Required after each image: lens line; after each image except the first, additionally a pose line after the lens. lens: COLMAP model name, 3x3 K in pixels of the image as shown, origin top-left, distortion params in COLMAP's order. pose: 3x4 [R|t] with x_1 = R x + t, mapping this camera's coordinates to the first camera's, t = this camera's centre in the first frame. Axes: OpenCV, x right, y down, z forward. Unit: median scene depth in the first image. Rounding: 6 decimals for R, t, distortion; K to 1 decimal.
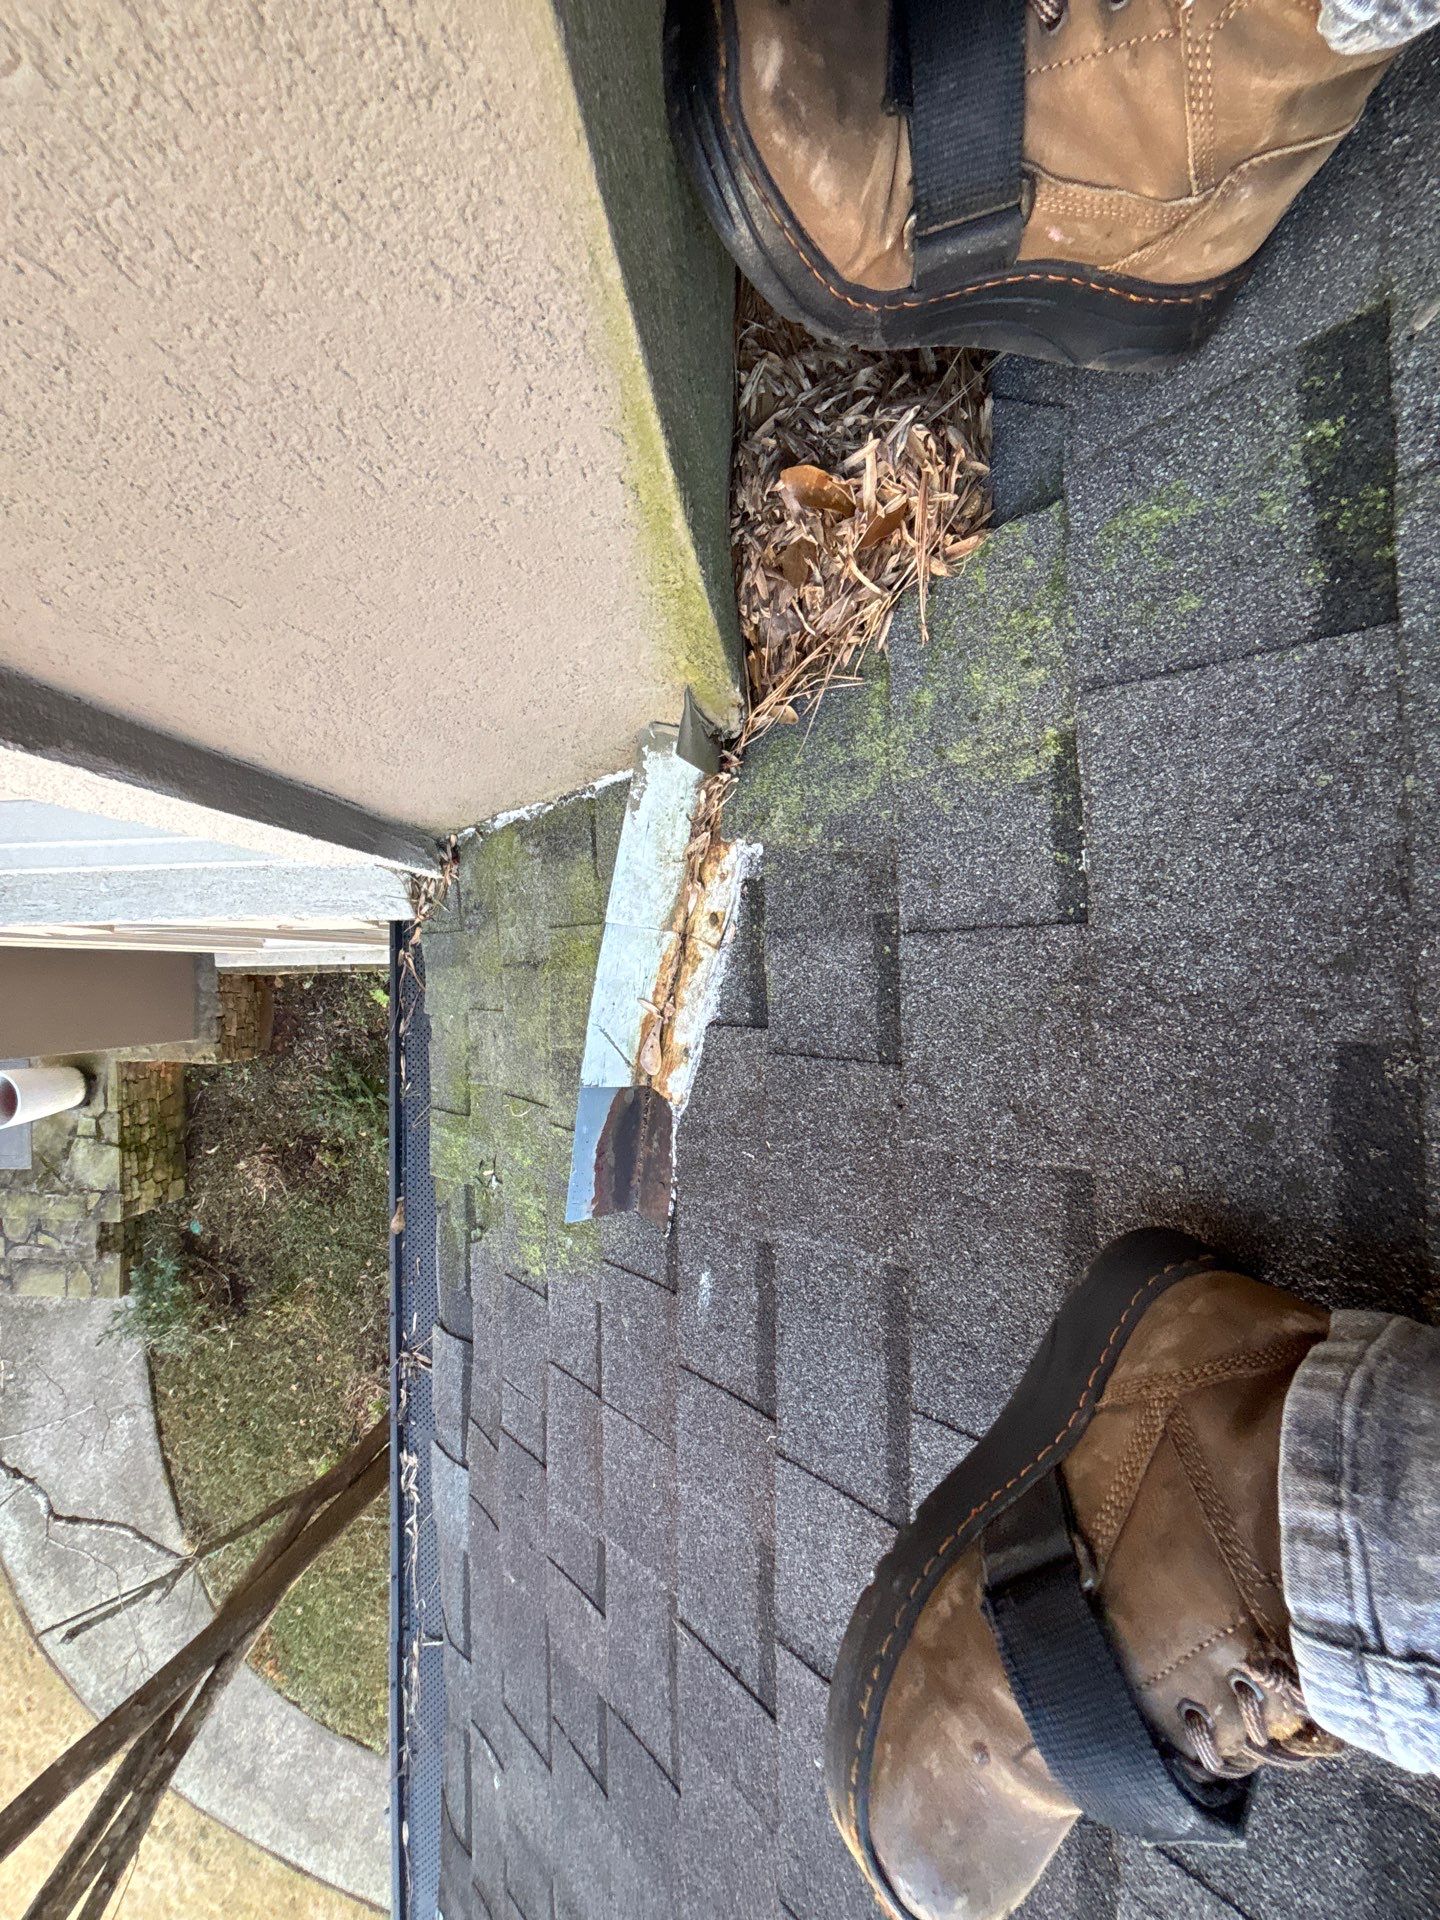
lens RADIAL K [[774.5, 0, 719.3], [0, 774.5, 970.0], [0, 0, 1]] dist [0.001833, -0.000747]
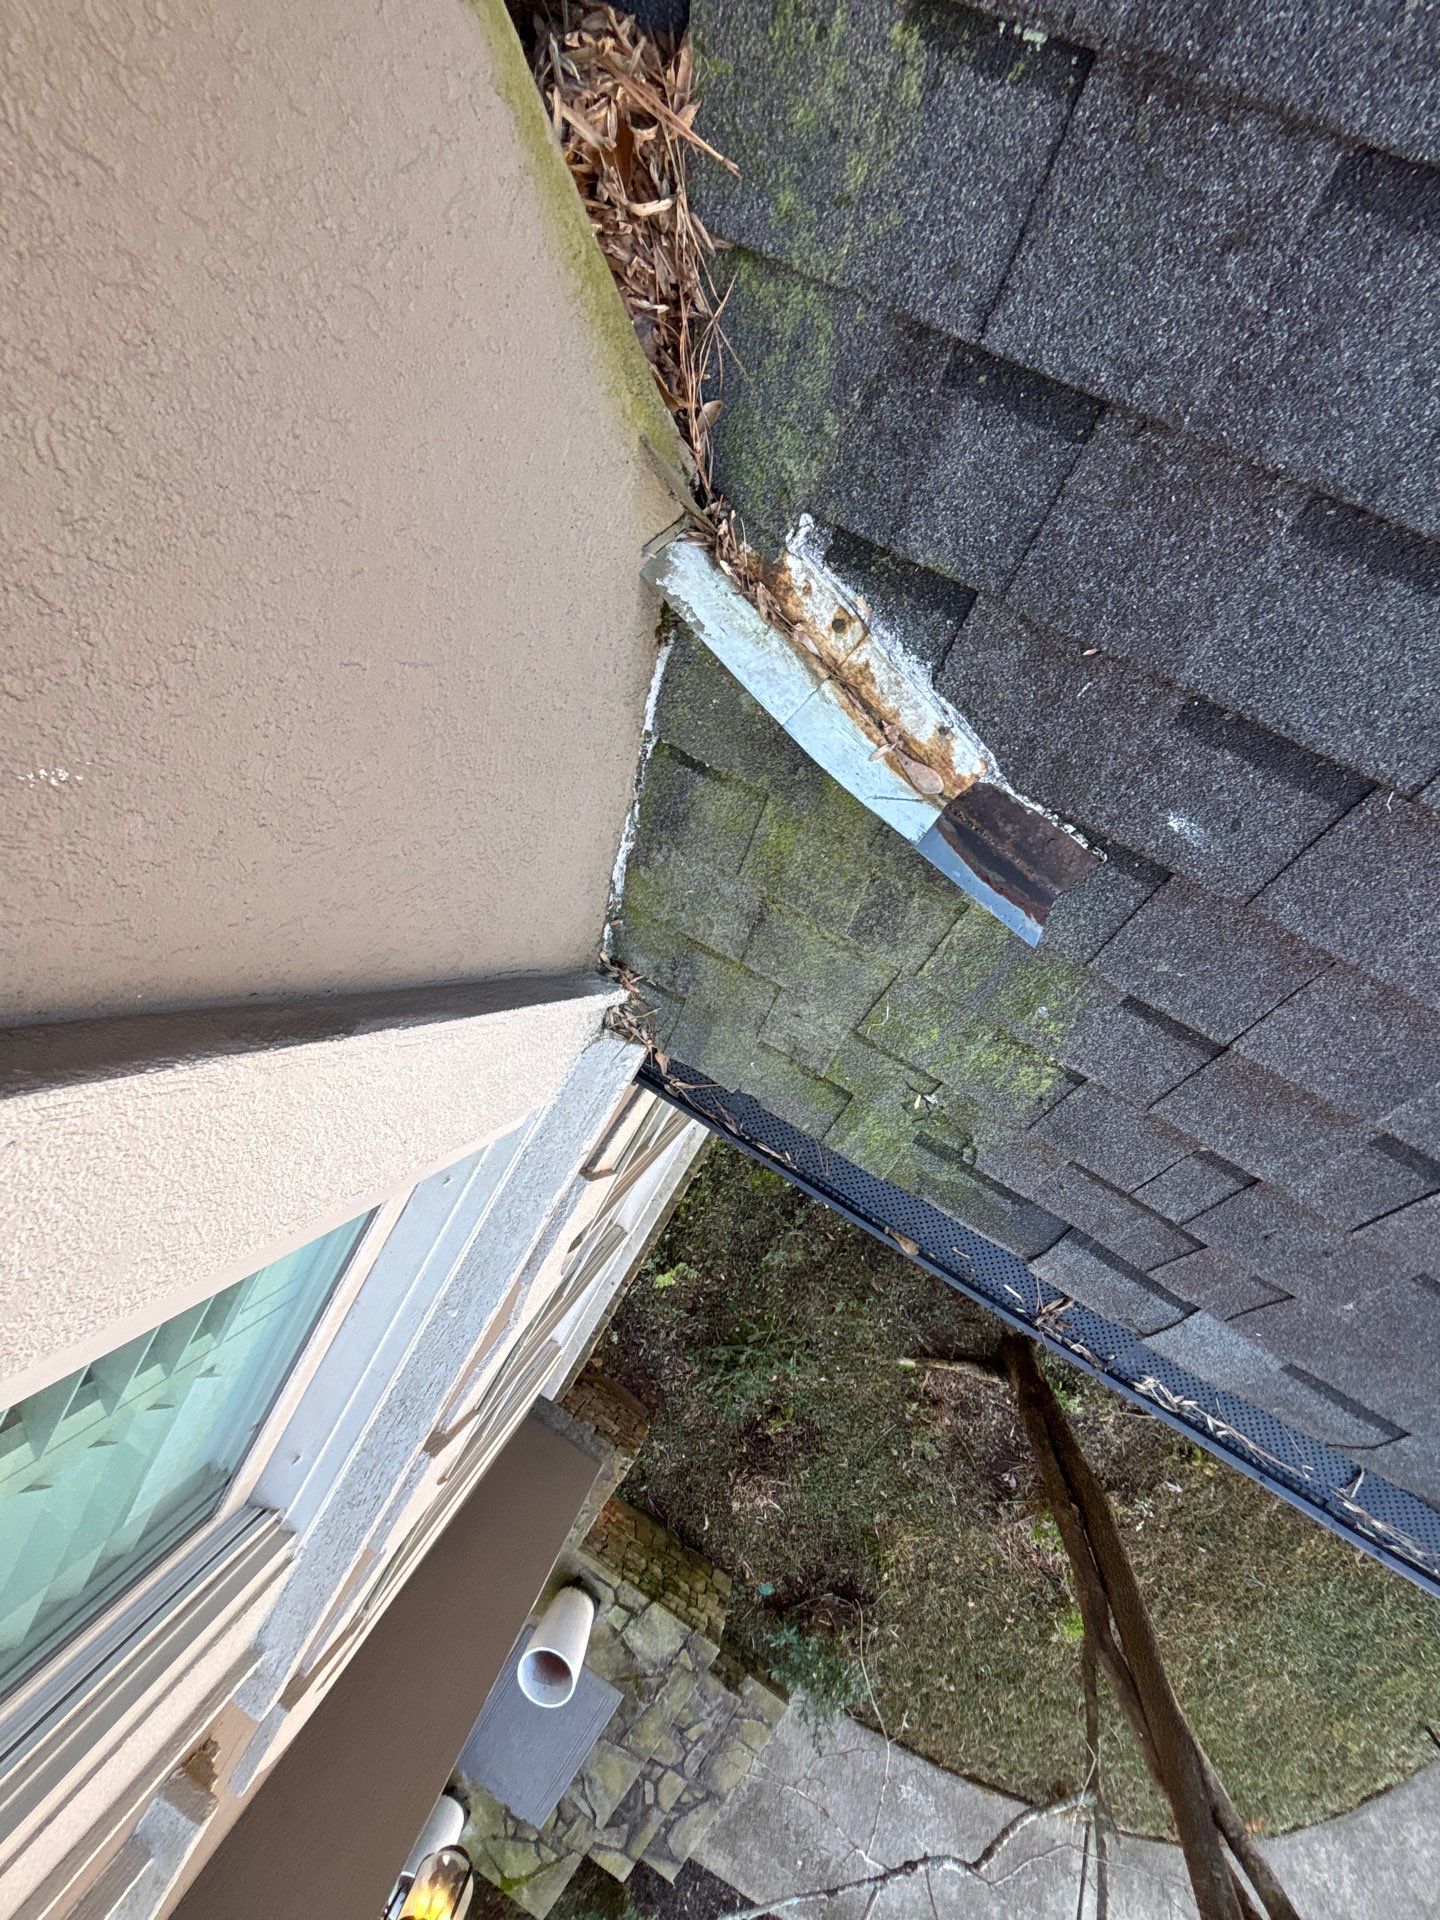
lens RADIAL K [[774.5, 0, 728.5], [0, 774.5, 964.3], [0, 0, 1]] dist [0.001833, -0.000747]
pose [[0.520810, -0.853653, 0.005738, -0.242561], [0.847268, 0.516070, -0.125730, 0.085606], [0.104369, 0.070343, 0.992048, 0.031165]]
